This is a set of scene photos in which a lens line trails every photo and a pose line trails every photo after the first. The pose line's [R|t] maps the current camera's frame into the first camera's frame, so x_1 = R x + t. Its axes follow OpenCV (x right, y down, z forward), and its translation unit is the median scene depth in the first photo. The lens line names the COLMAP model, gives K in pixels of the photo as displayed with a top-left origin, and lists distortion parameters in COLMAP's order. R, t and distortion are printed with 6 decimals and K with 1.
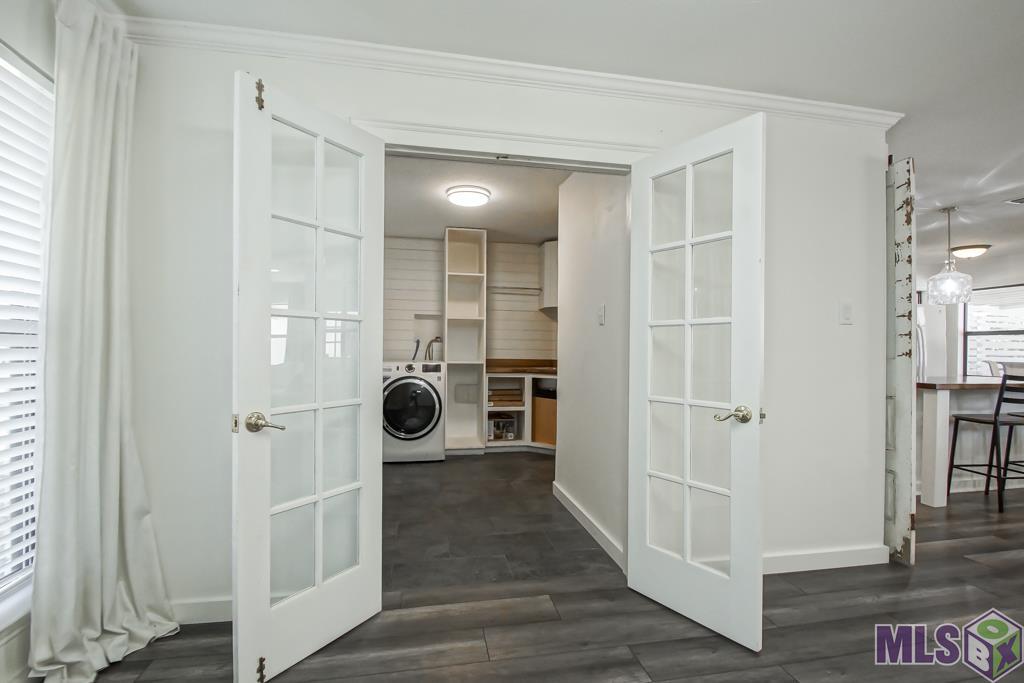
lens RADIAL K [[456.3, 0, 502.4], [0, 456.3, 349.5], [0, 0, 1]] dist [-0.001339, -0.001409]
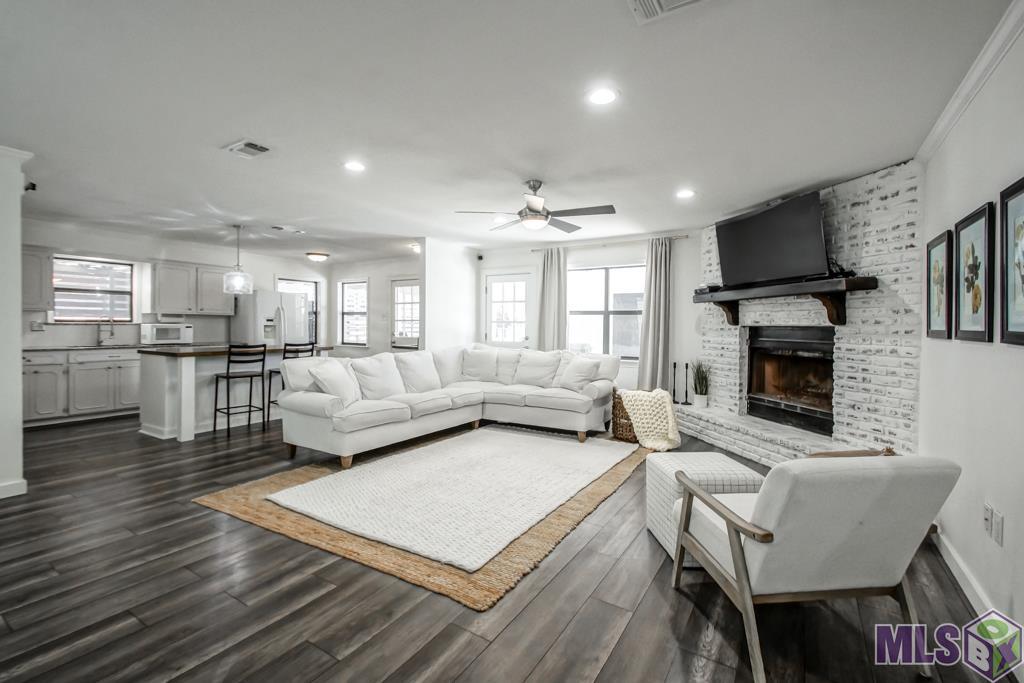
lens RADIAL K [[456.3, 0, 522.1], [0, 456.3, 329.5], [0, 0, 1]] dist [-0.001339, -0.001409]
pose [[0.673660, -0.006884, 0.739009, 0.402698], [-0.010229, 0.999774, 0.018637, -0.020170], [-0.738970, -0.020114, 0.673438, -0.453685]]
